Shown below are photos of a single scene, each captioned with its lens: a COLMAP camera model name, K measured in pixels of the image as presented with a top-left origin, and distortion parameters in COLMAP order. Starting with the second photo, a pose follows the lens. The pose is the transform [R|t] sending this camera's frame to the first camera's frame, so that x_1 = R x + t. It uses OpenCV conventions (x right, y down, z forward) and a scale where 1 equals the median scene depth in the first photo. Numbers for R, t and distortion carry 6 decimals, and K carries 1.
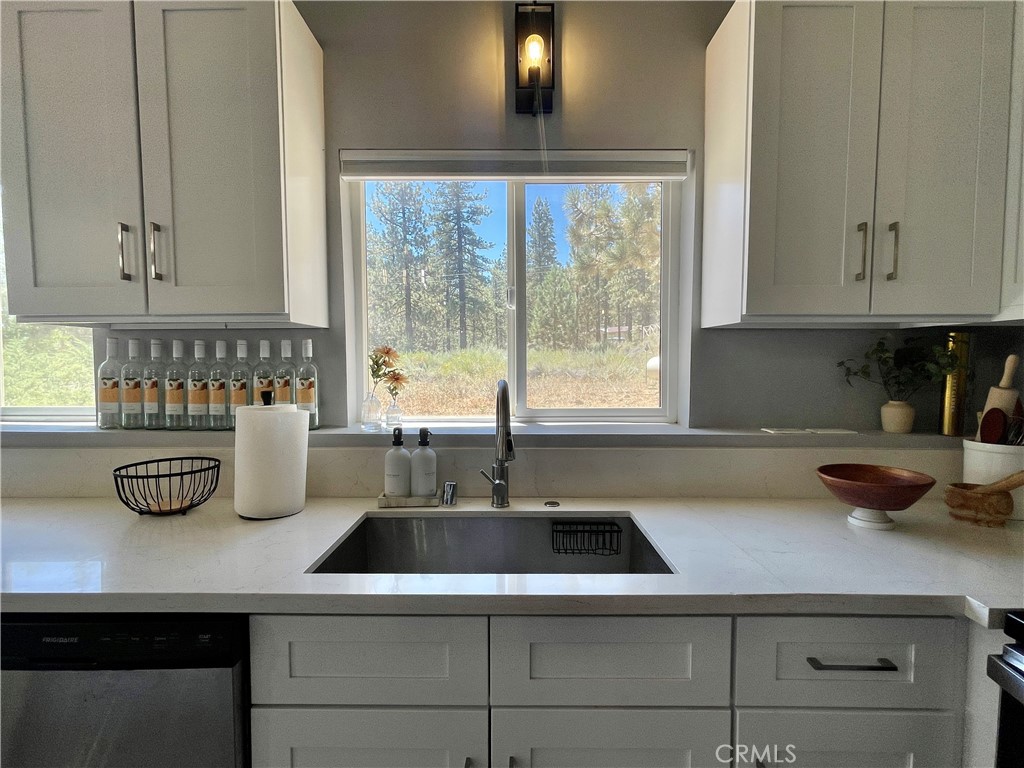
lens RADIAL K [[490.1, 0, 507.2], [0, 490.1, 386.3], [0, 0, 1]] dist [-0.003667, 0.001089]
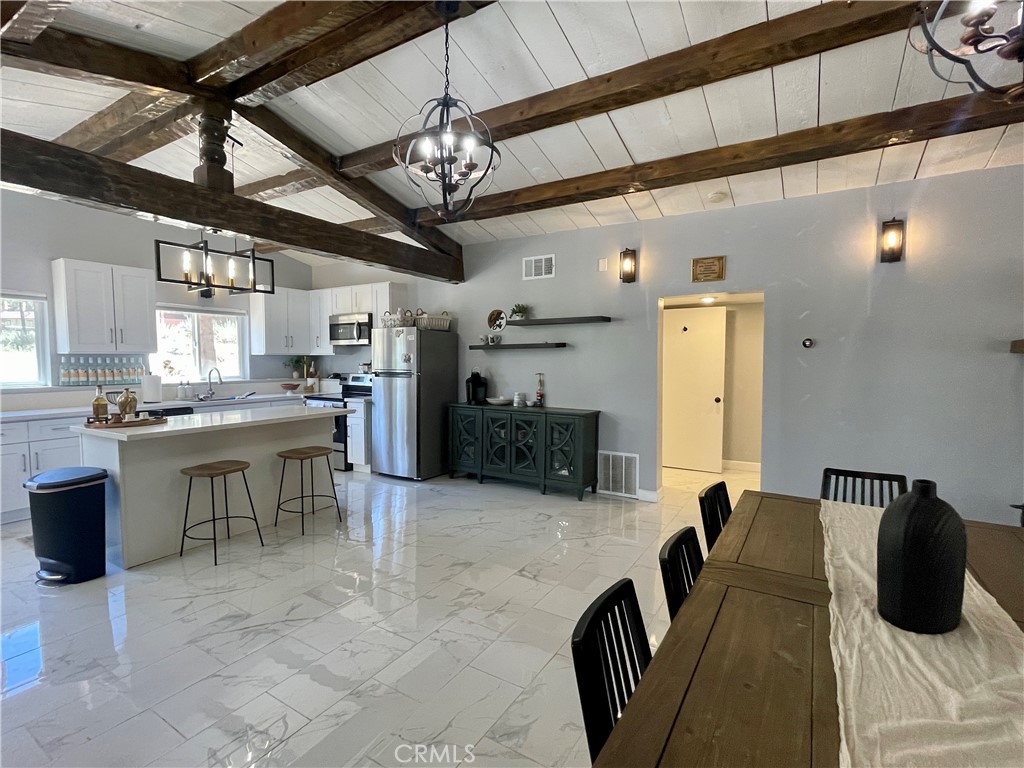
lens RADIAL K [[490.1, 0, 507.2], [0, 490.1, 386.3], [0, 0, 1]] dist [-0.003667, 0.001089]
pose [[0.521535, -0.051180, 0.851694, -2.005918], [0.042750, 0.998513, 0.033824, 0.095690], [-0.852158, 0.018769, 0.522947, -2.970717]]
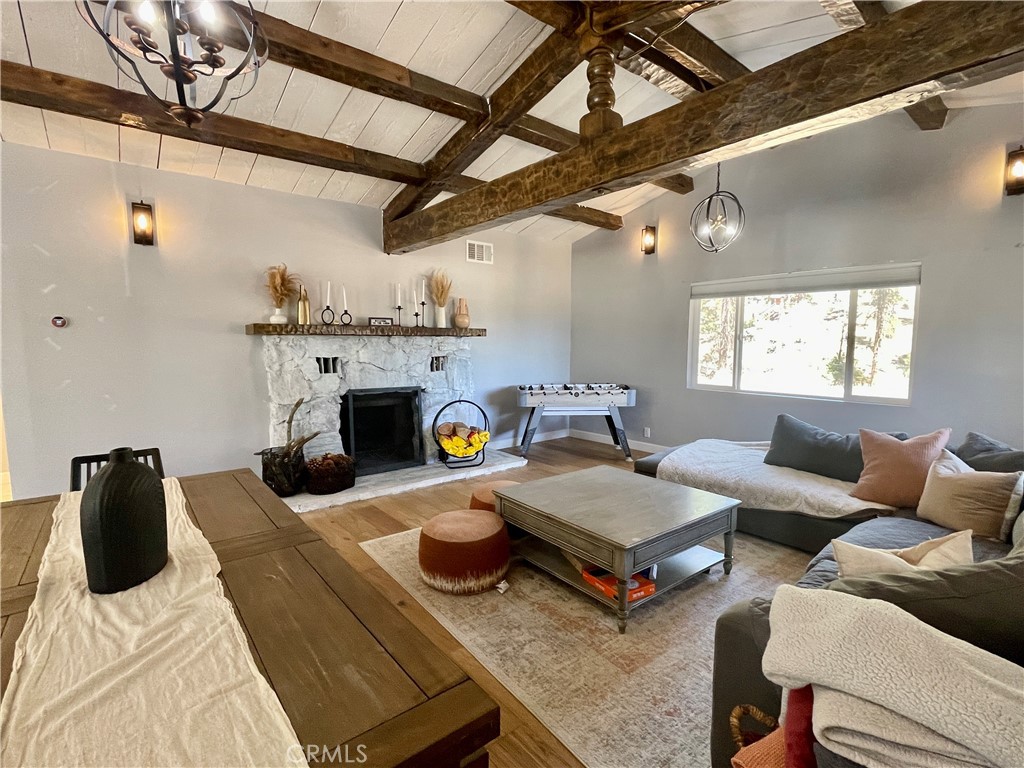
lens RADIAL K [[490.1, 0, 507.2], [0, 490.1, 386.3], [0, 0, 1]] dist [-0.003667, 0.001089]
pose [[-0.645136, -0.071600, 0.760706, -2.363634], [0.040842, 0.990945, 0.127908, 0.276876], [-0.762976, 0.113587, -0.636370, -4.167228]]
